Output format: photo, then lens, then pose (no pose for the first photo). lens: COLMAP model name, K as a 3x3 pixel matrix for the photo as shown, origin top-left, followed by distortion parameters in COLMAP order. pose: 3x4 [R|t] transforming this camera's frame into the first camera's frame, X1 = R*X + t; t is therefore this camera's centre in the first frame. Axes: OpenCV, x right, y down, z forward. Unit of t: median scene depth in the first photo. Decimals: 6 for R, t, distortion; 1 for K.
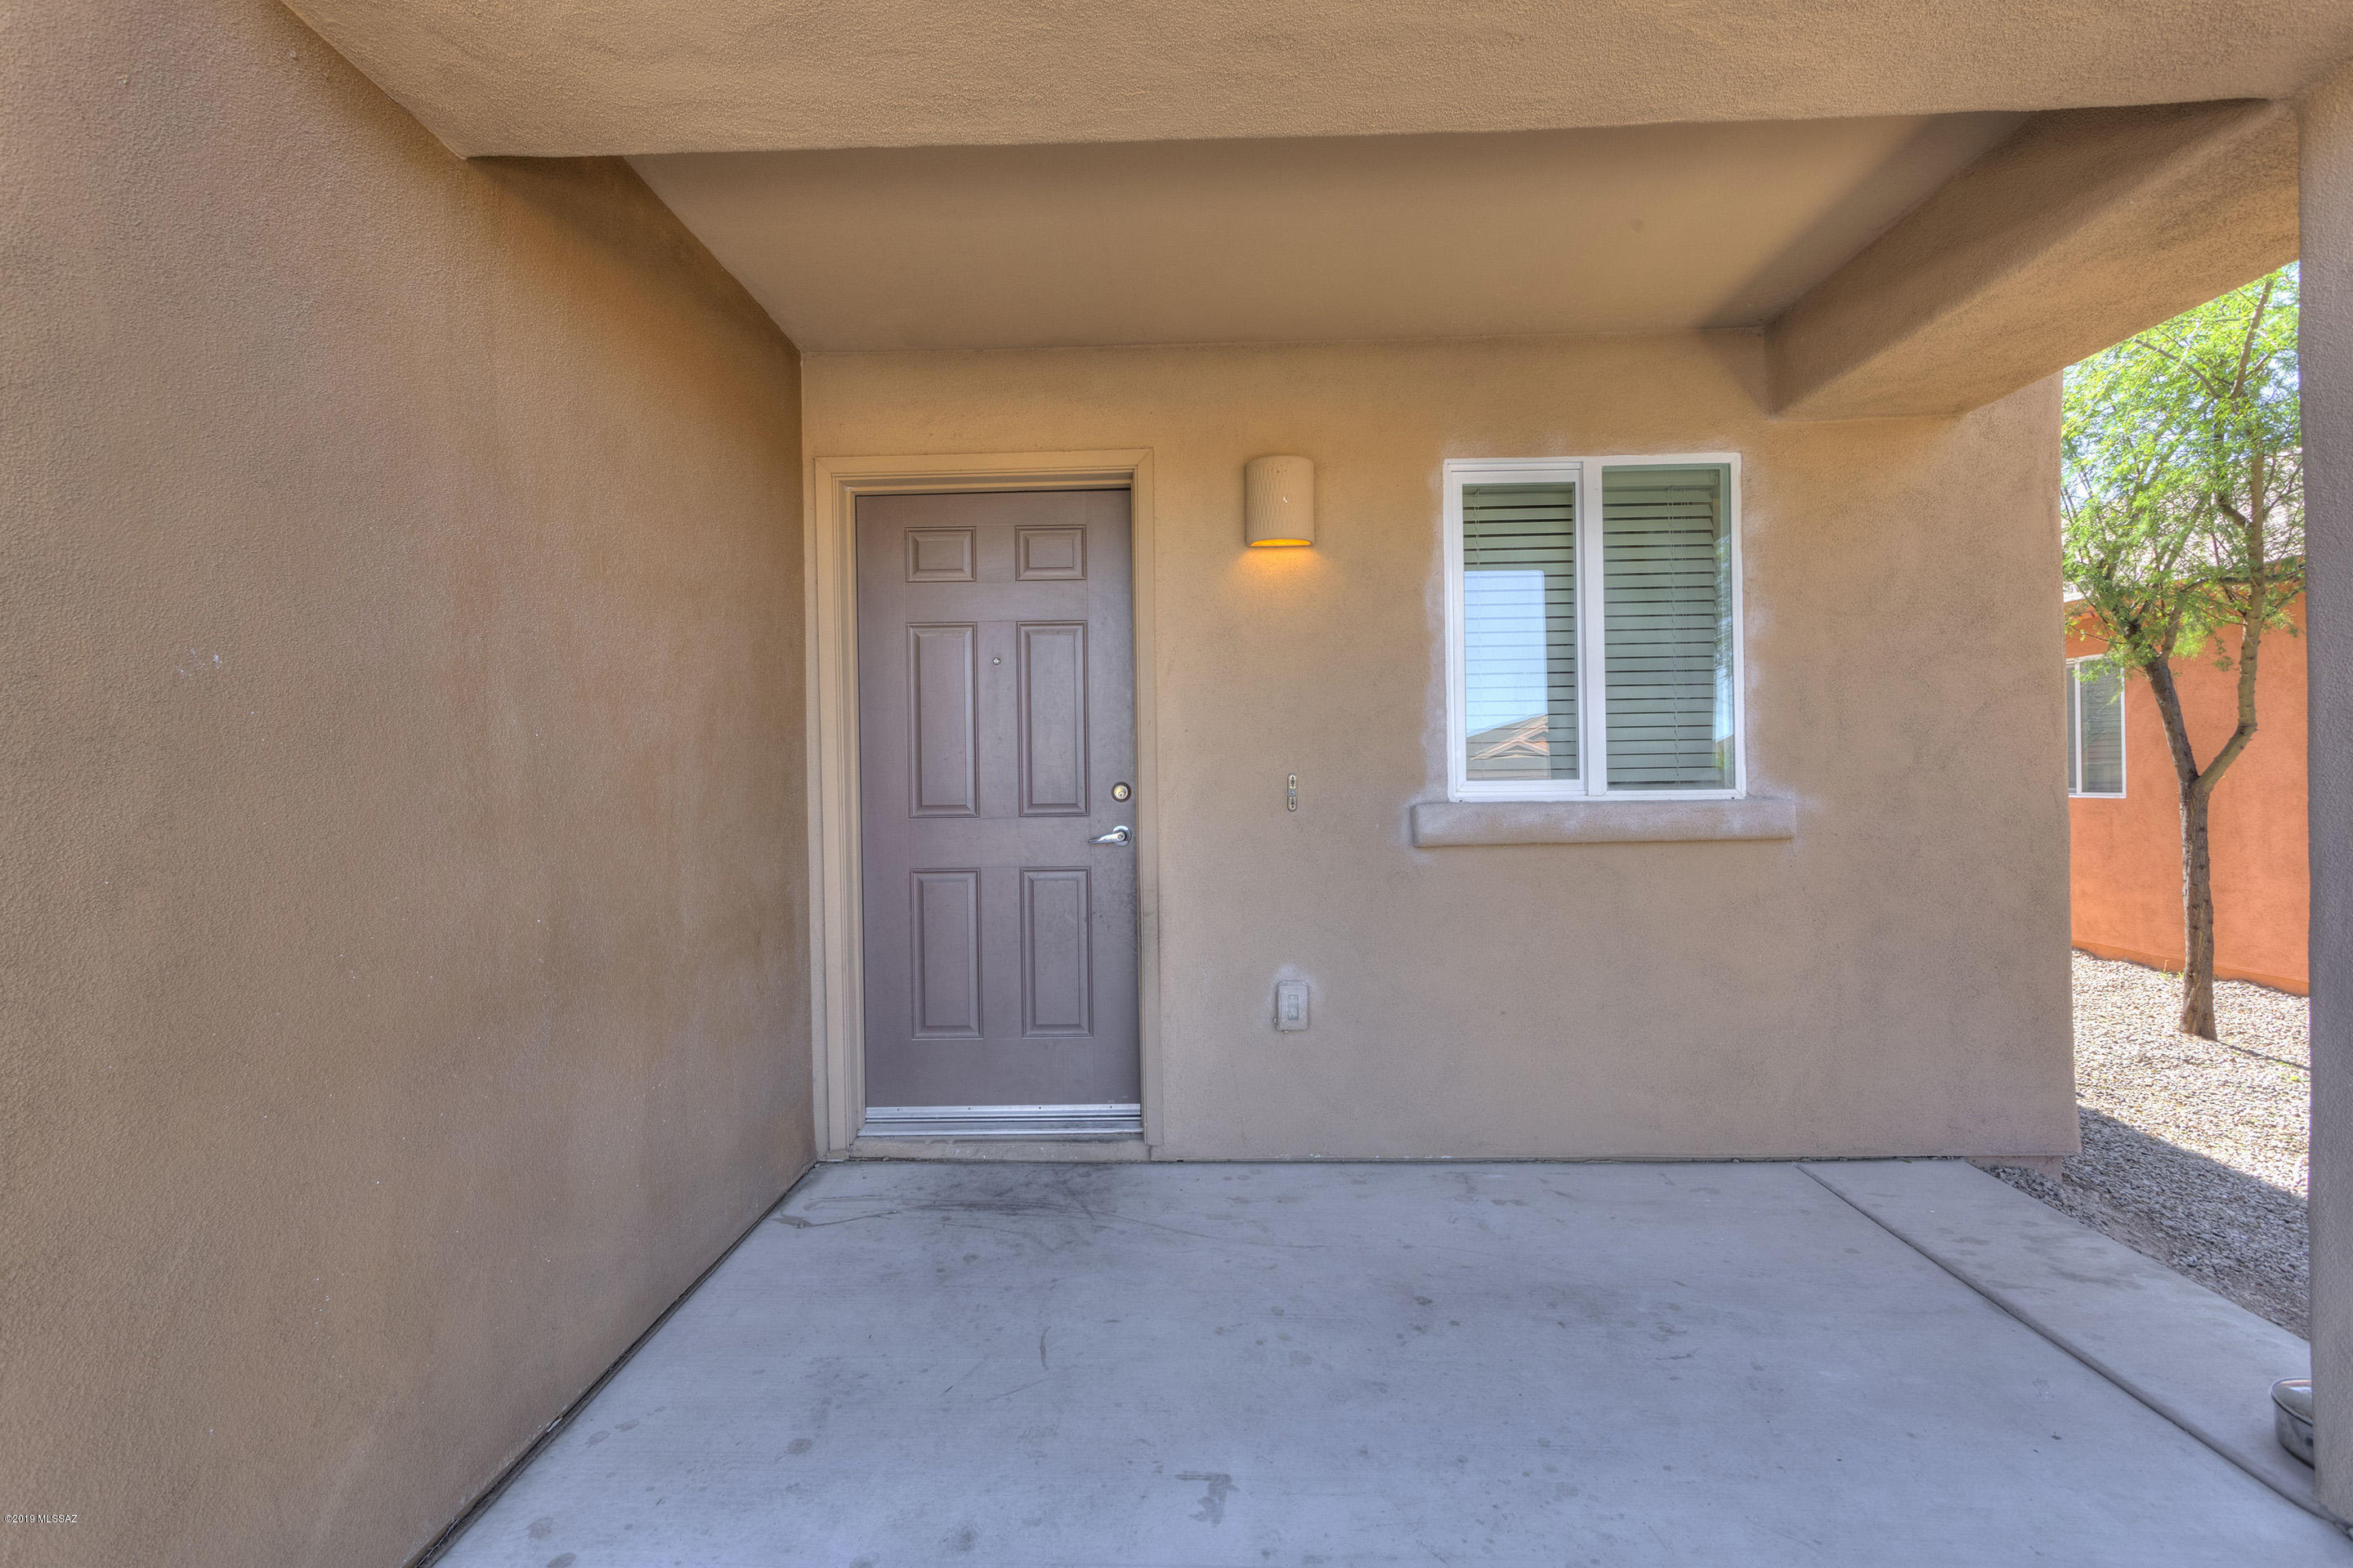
lens RADIAL K [[1109.5, 0, 1170.6], [0, 1109.5, 786.0], [0, 0, 1]] dist [0.004545, 0.012469]
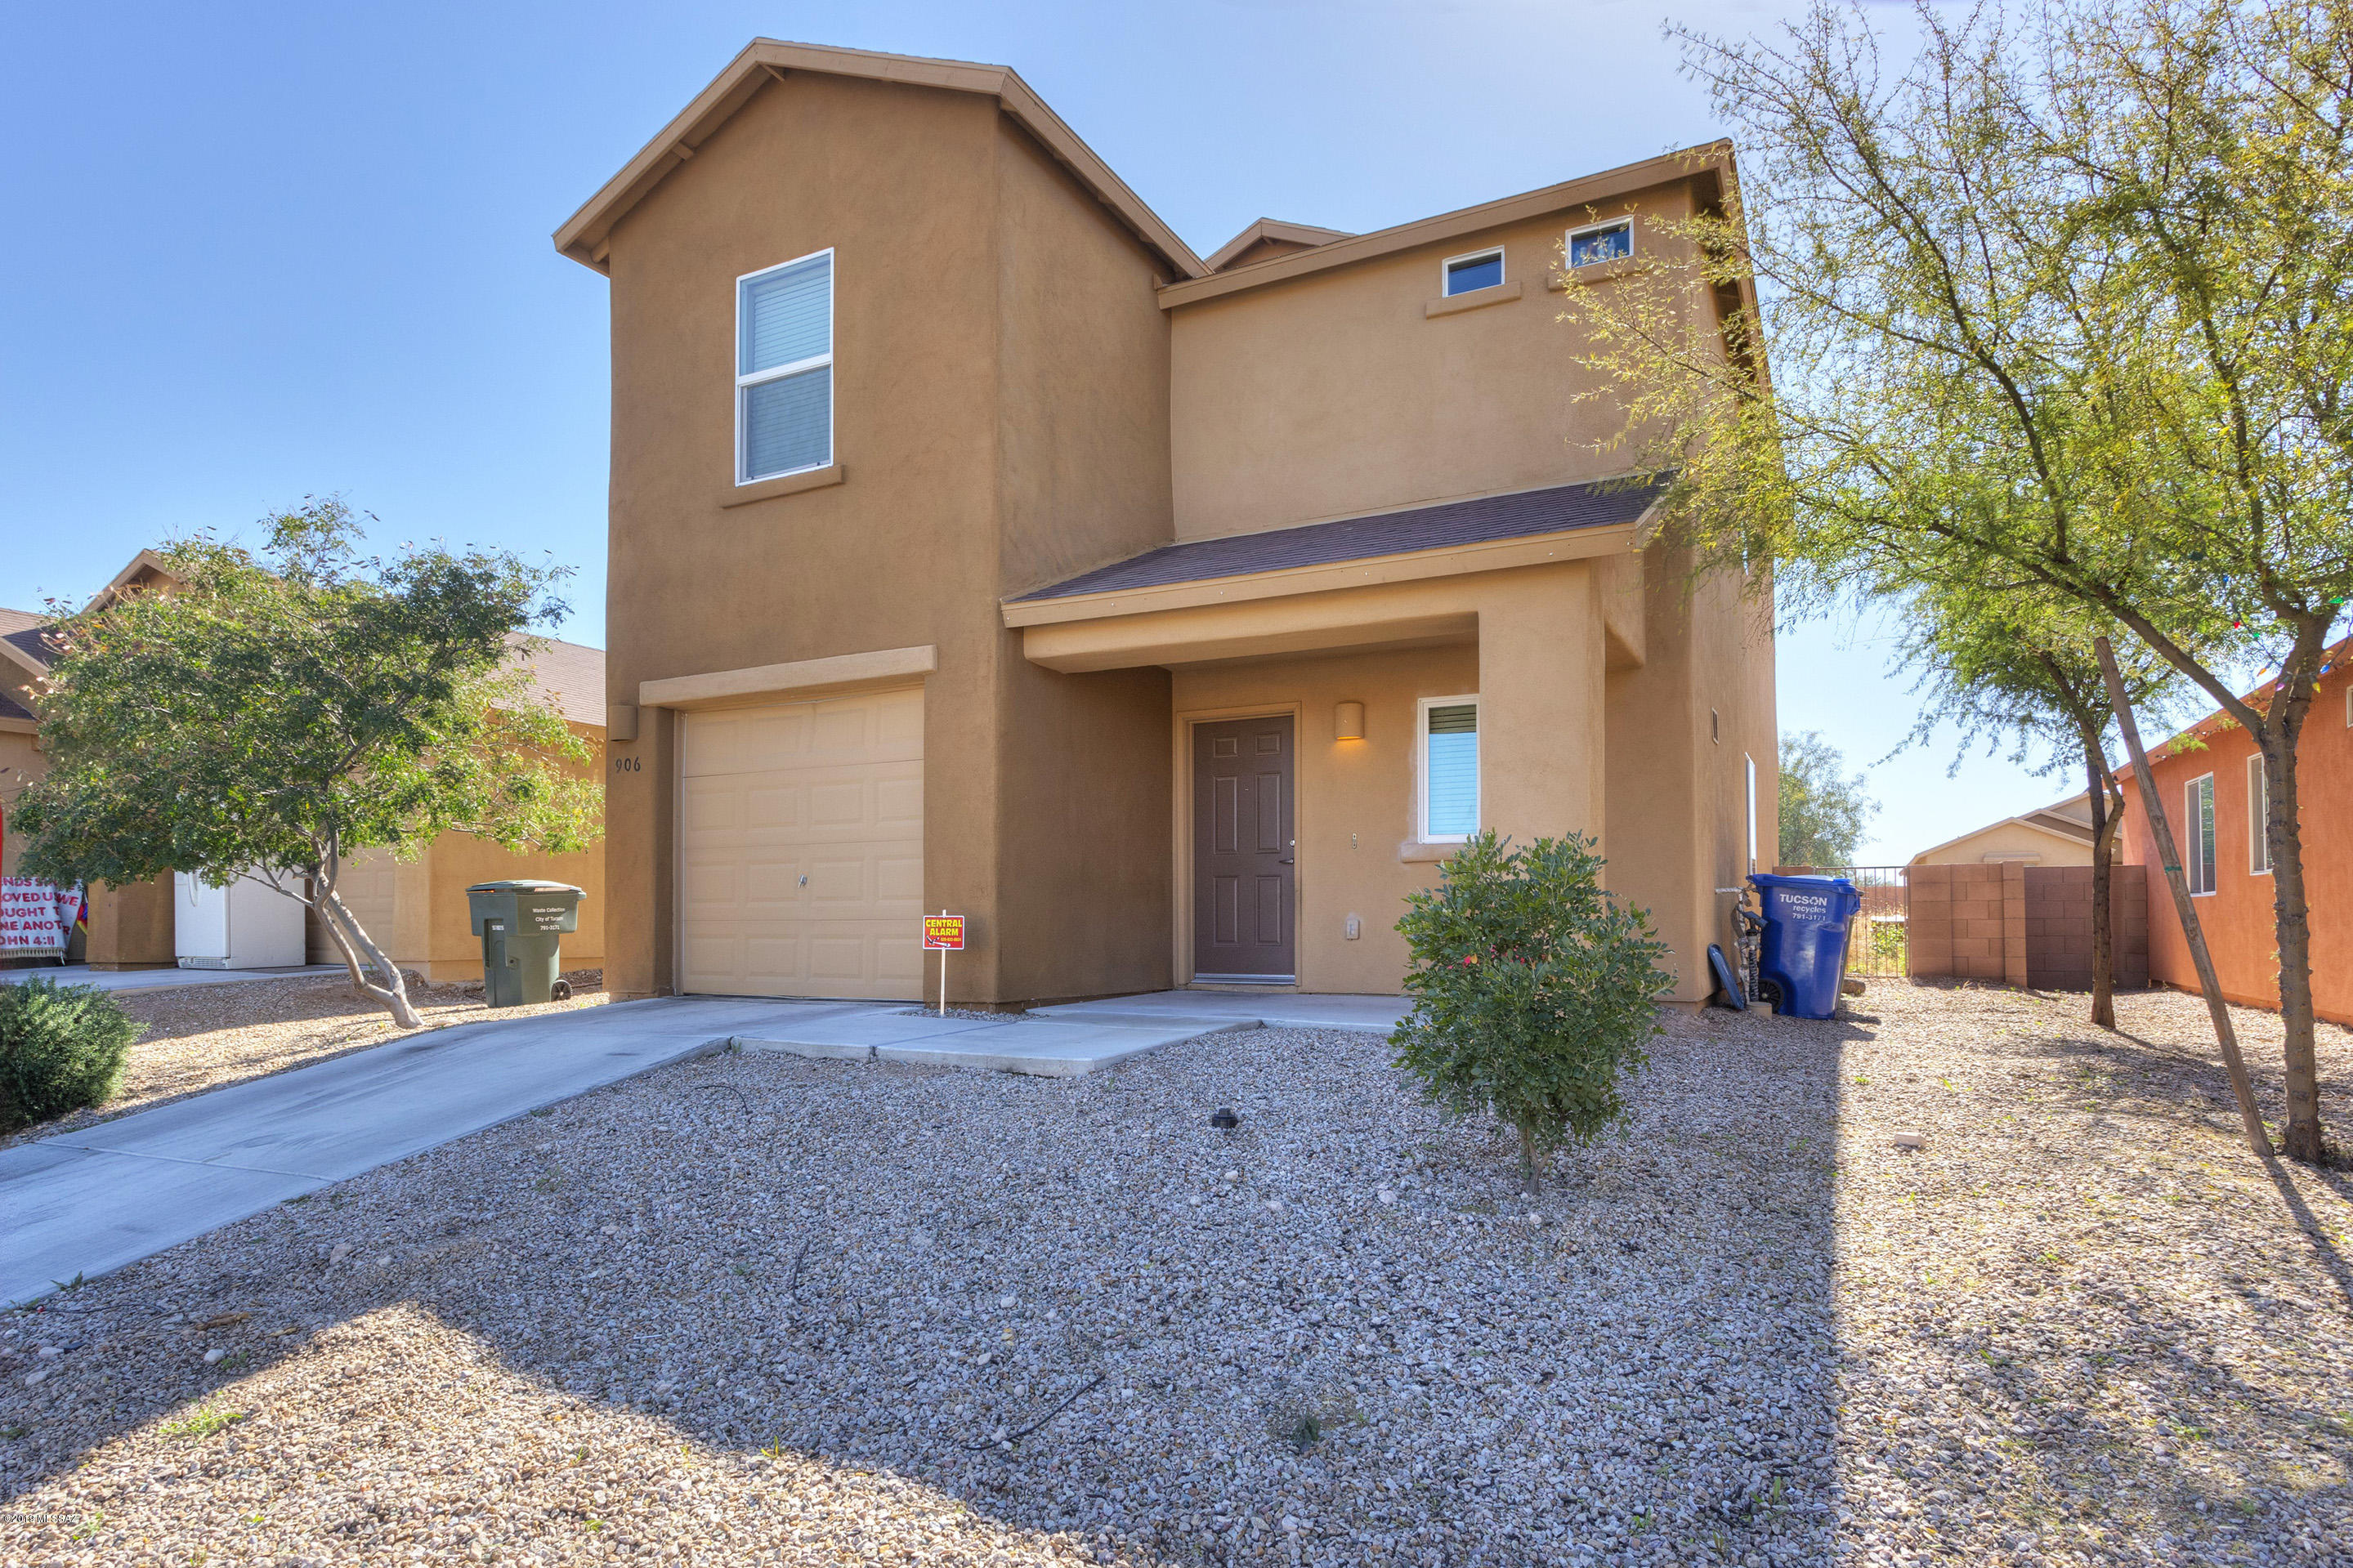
lens RADIAL K [[1109.5, 0, 1170.6], [0, 1109.5, 786.0], [0, 0, 1]] dist [0.004545, 0.012469]
pose [[0.905124, -0.026215, -0.424338, 0.767717], [-0.016929, 0.995083, -0.097585, 0.130343], [0.424810, 0.095510, 0.900230, -1.332166]]
